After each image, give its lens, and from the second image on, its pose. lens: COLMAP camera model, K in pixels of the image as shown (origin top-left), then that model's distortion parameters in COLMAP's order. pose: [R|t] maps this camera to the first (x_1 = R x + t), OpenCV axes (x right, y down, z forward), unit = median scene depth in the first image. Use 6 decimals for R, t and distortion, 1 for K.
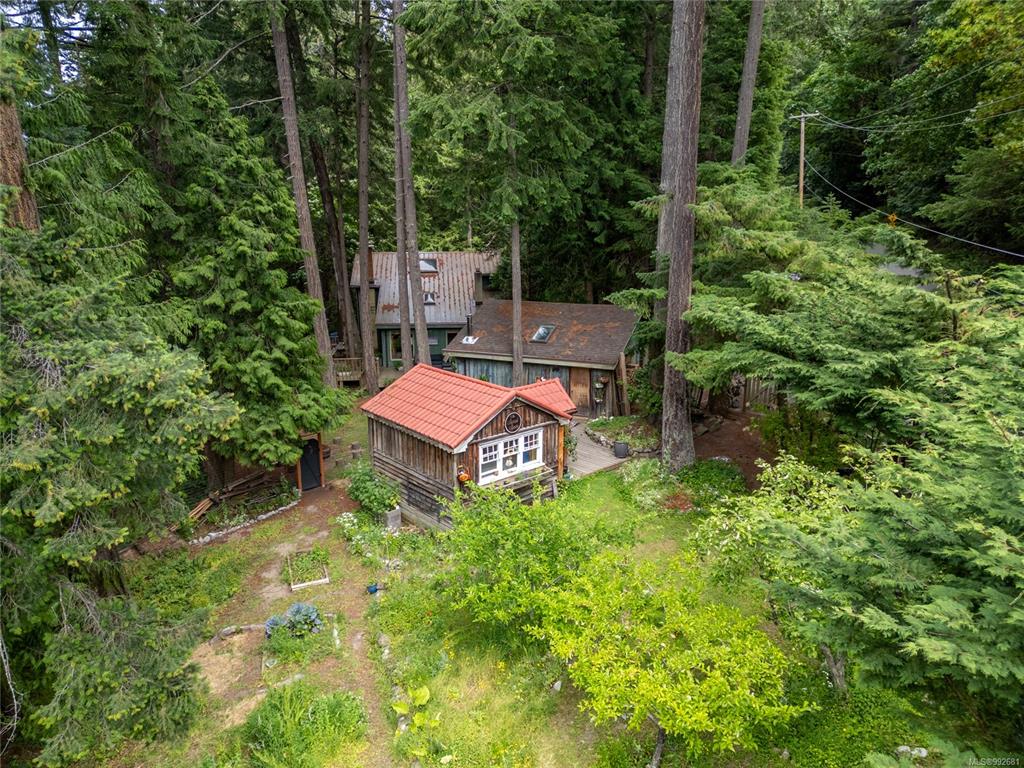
lens RADIAL K [[715.7, 0, 533.7], [0, 715.7, 384.8], [0, 0, 1]] dist [0.004364, -0.001167]
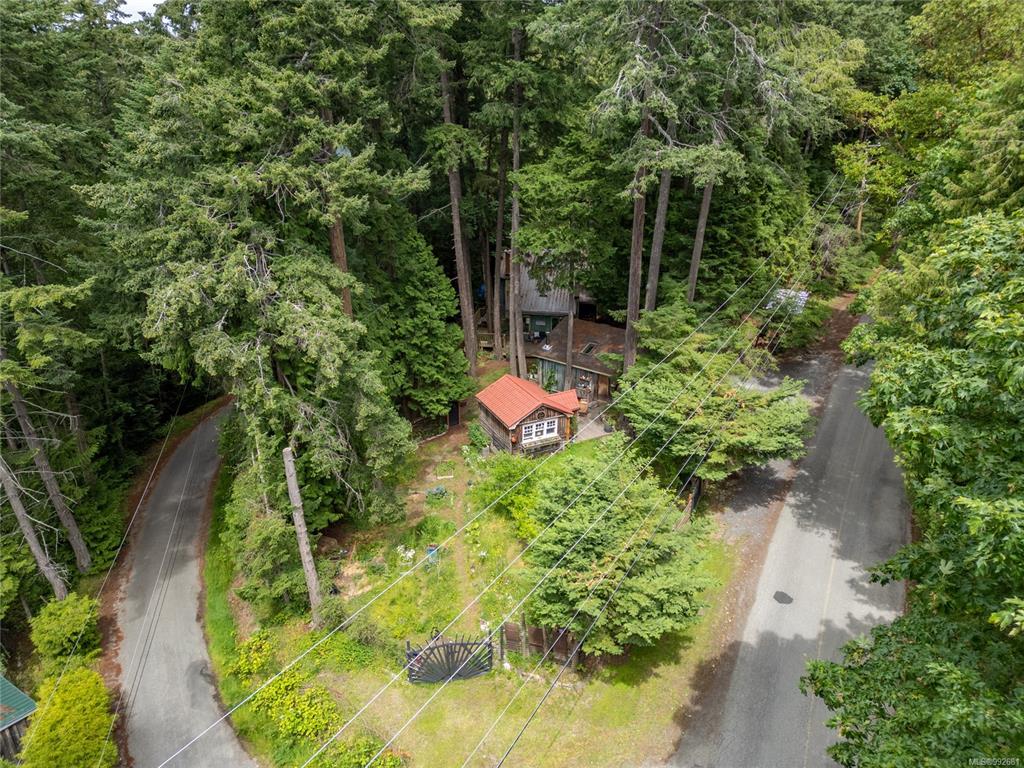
lens RADIAL K [[715.7, 0, 533.7], [0, 715.7, 384.8], [0, 0, 1]] dist [0.004364, -0.001167]
pose [[0.968273, 0.110409, -0.224182, 0.404728], [-0.073603, 0.983312, 0.166376, -0.378979], [0.238810, -0.144597, 0.960240, -0.998289]]
